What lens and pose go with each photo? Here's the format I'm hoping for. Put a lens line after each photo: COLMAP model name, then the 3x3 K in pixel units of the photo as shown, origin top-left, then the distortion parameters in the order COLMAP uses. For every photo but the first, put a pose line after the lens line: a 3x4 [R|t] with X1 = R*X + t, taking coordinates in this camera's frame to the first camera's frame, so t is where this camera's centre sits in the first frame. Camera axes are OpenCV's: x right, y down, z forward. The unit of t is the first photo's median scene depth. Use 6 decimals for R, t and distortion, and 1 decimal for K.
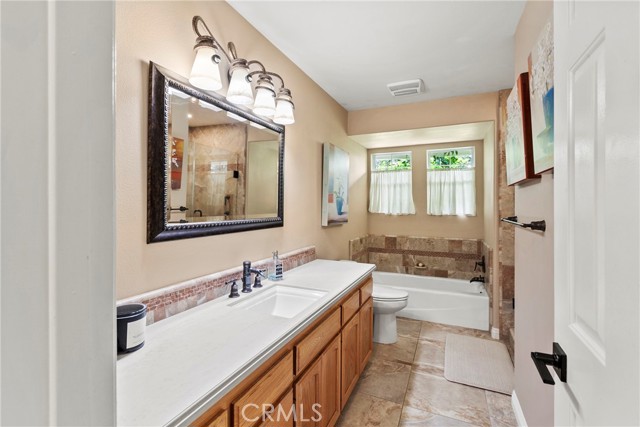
lens RADIAL K [[291.1, 0, 312.5], [0, 291.1, 211.1], [0, 0, 1]] dist [0.002861, 0.000057]
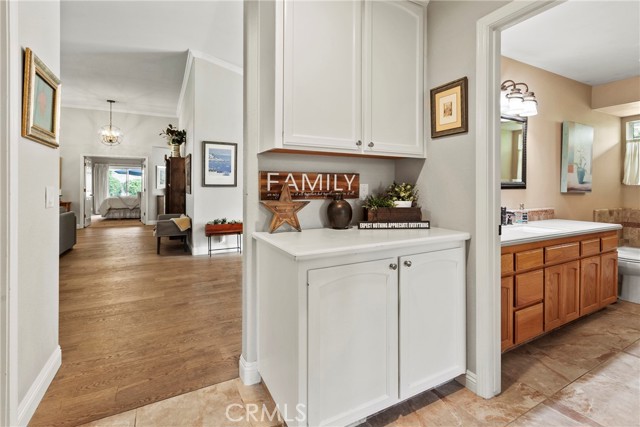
lens RADIAL K [[299.7, 0, 322.1], [0, 299.7, 183.4], [0, 0, 1]] dist [-0.001410, -0.000688]
pose [[0.807132, 0.000579, -0.590370, -0.032106], [-0.015091, 0.999693, -0.019650, 0.051973], [0.590178, 0.024769, 0.806893, -0.537080]]
